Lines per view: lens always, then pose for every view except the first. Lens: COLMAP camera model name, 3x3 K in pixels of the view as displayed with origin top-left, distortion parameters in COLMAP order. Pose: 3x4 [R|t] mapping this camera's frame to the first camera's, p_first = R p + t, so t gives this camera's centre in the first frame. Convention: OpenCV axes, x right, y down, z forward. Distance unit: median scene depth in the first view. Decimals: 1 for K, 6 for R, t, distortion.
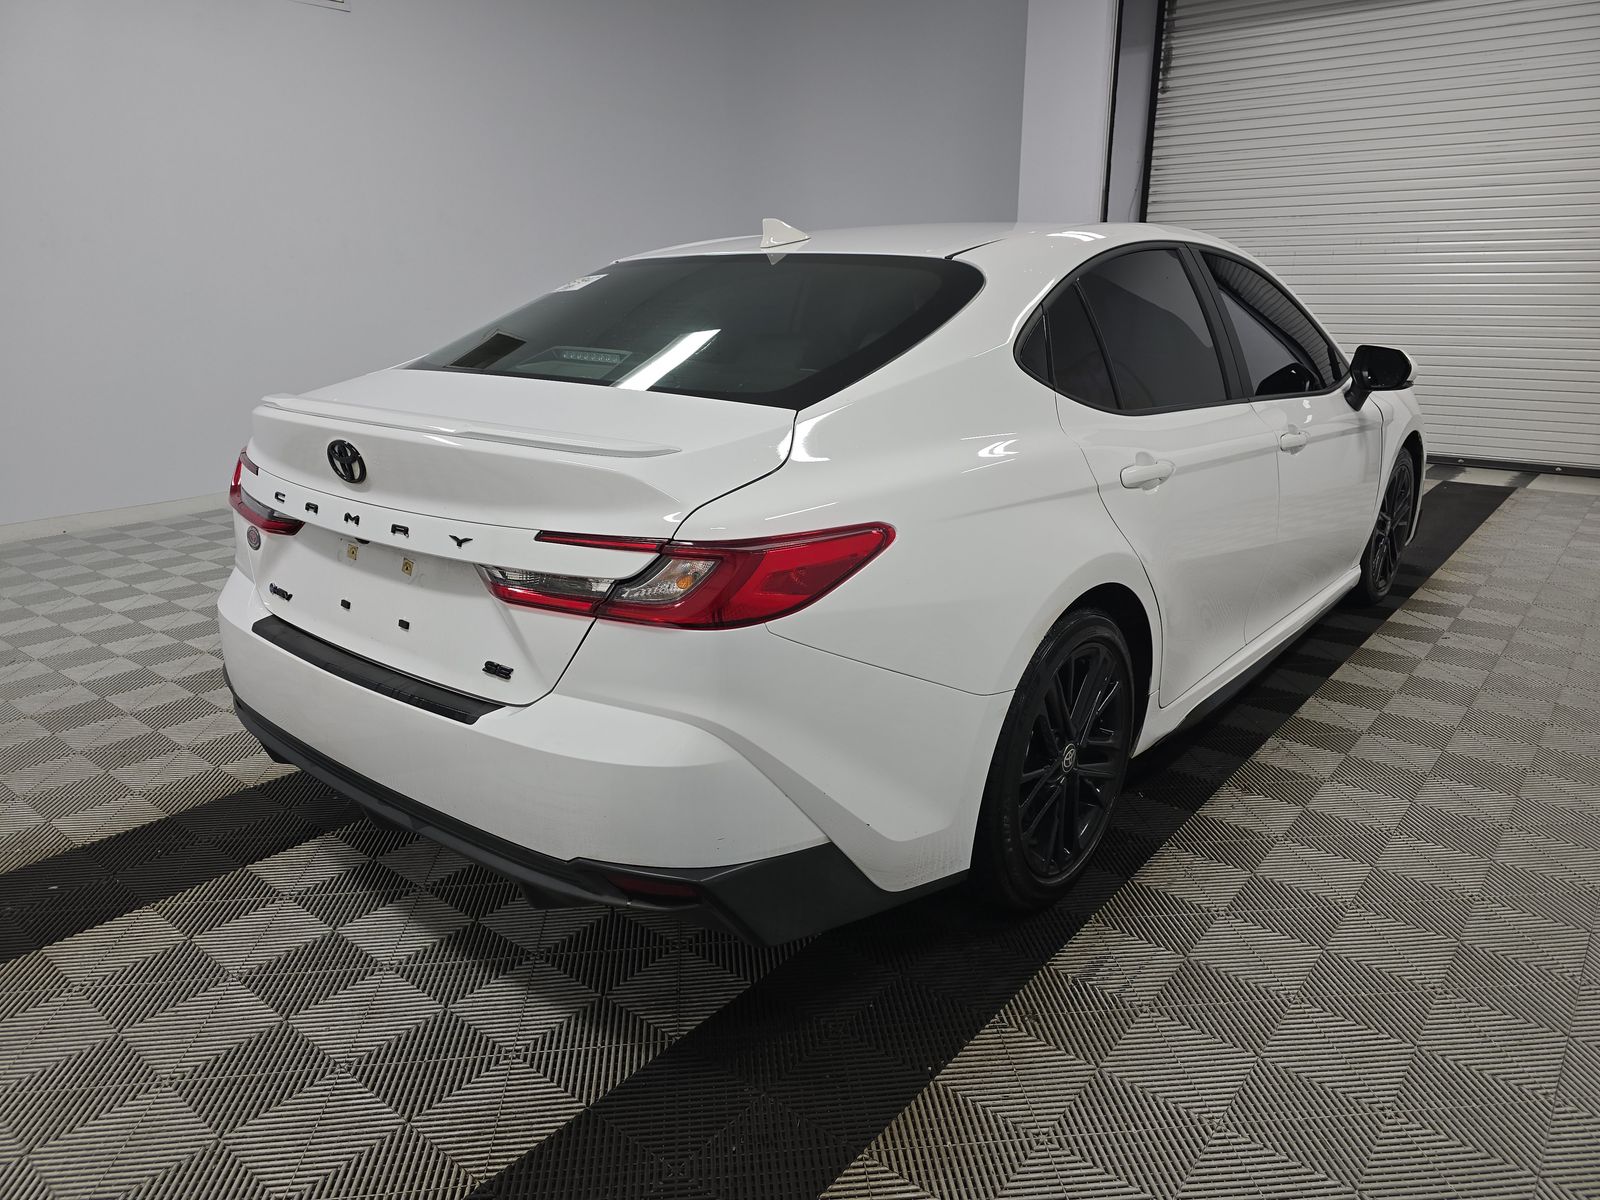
lens RADIAL K [[1065.0, 0, 800.0], [0, 1065.0, 600.0], [0, 0, 1]] dist [0.081010, -0.130932]
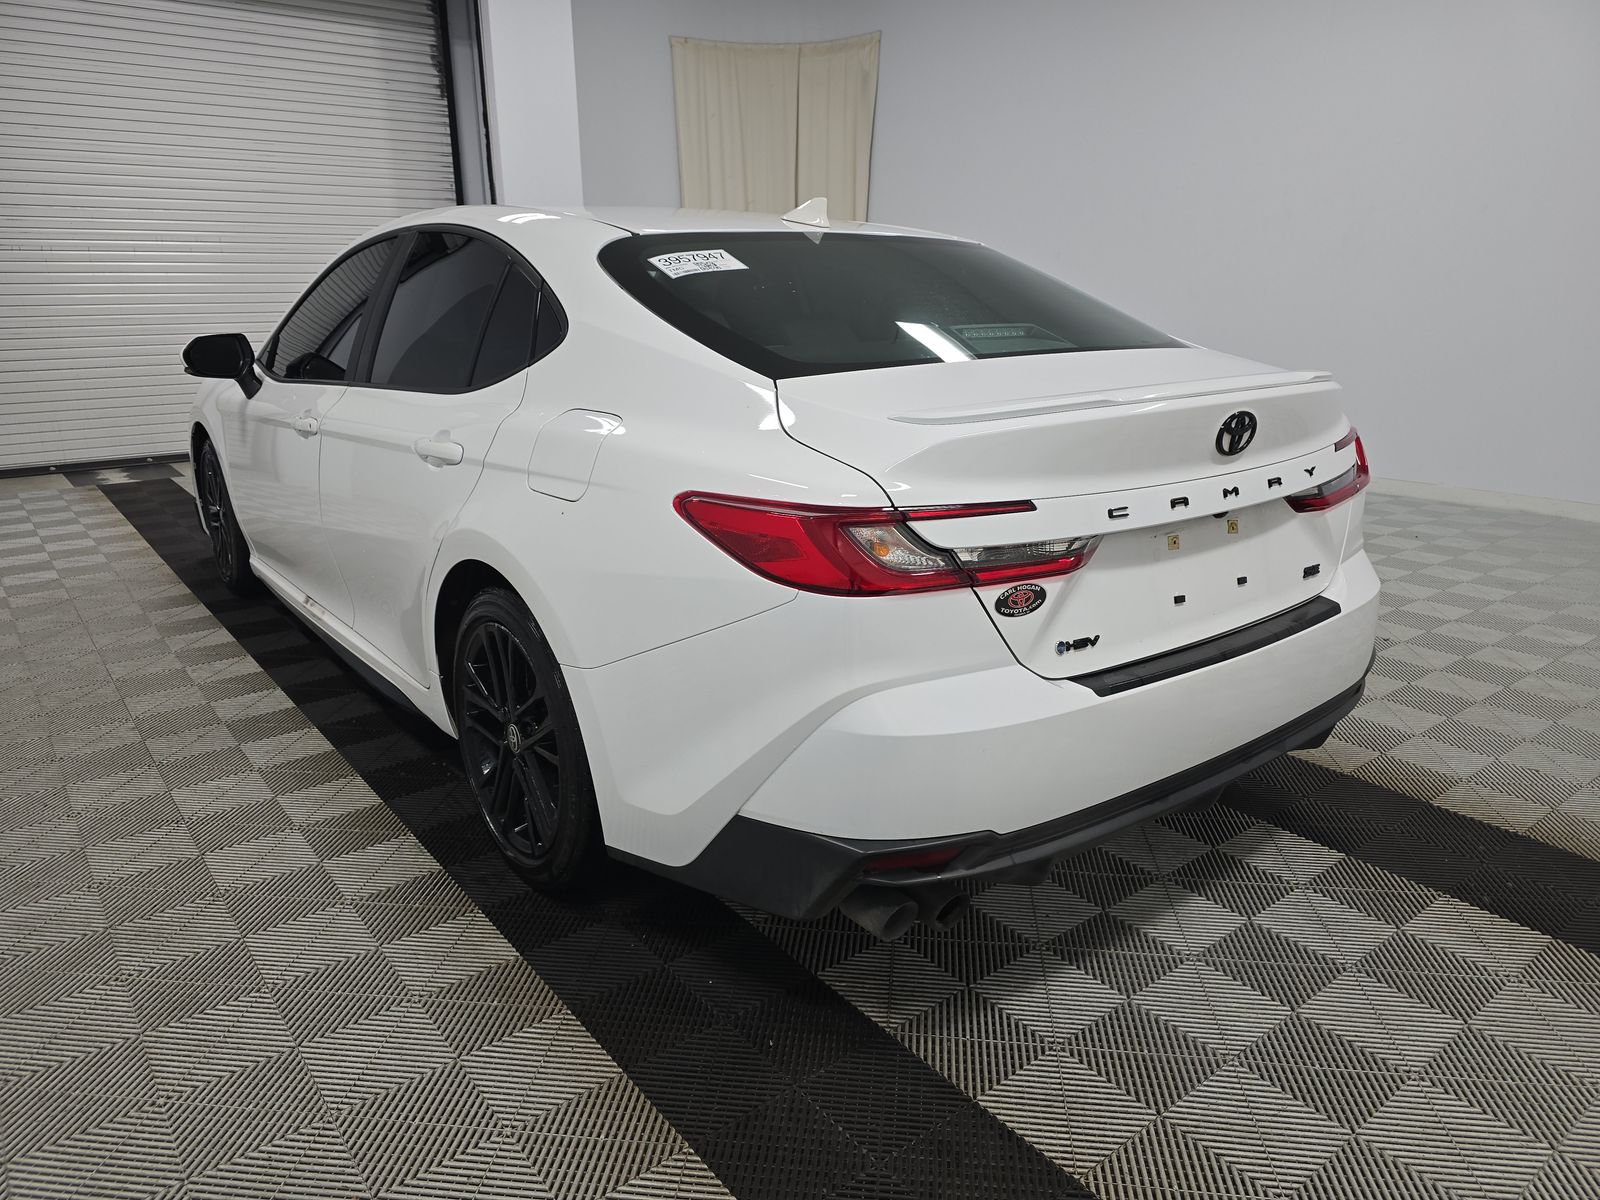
lens RADIAL K [[1065.0, 0, 800.0], [0, 1065.0, 600.0], [0, 0, 1]] dist [0.081010, -0.130932]
pose [[0.218889, -0.273093, 0.936754, -1.506942], [0.282281, 0.936707, 0.207119, -0.309565], [-0.934026, 0.219092, 0.282124, 1.157237]]
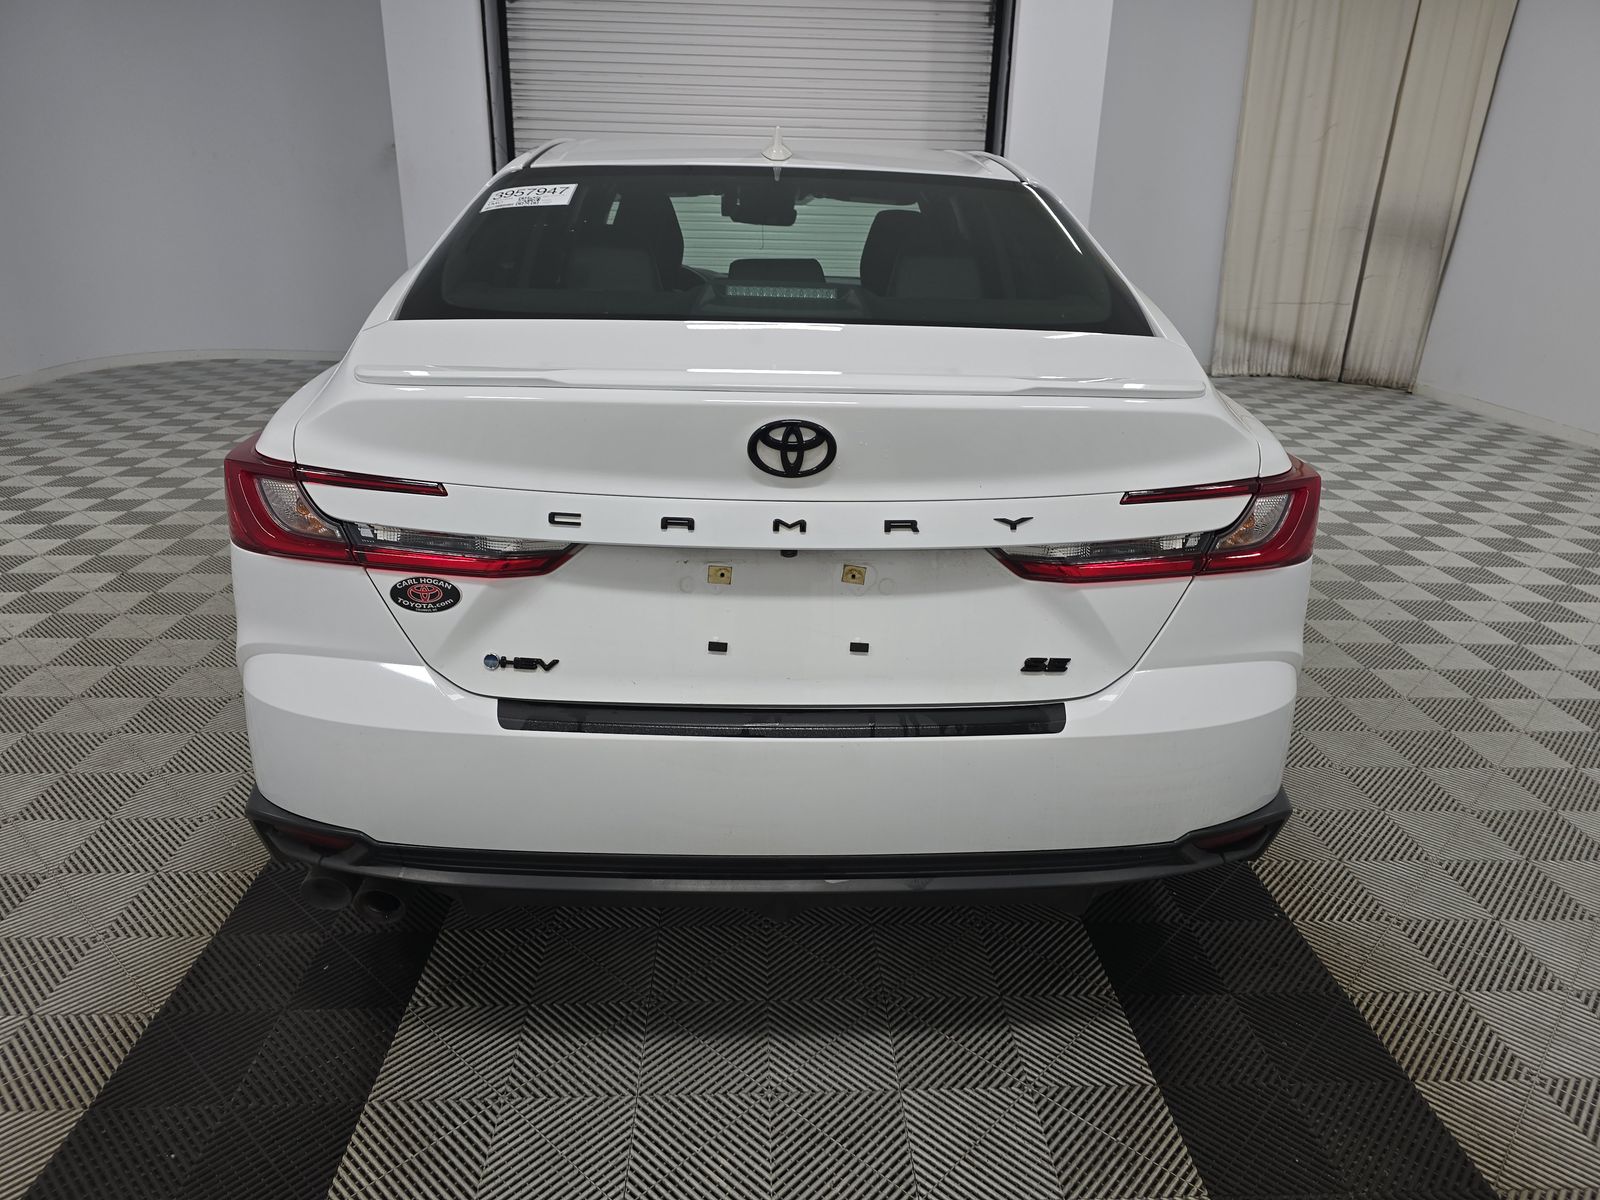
lens RADIAL K [[1098.2, 0, 820.8], [0, 1098.2, 581.0], [0, 0, 1]] dist [0.020487, 0.001056]
pose [[0.739077, -0.194867, 0.644820, -0.933468], [0.165046, 0.980451, 0.107124, -0.120165], [-0.653089, 0.027252, 0.756790, 0.430337]]
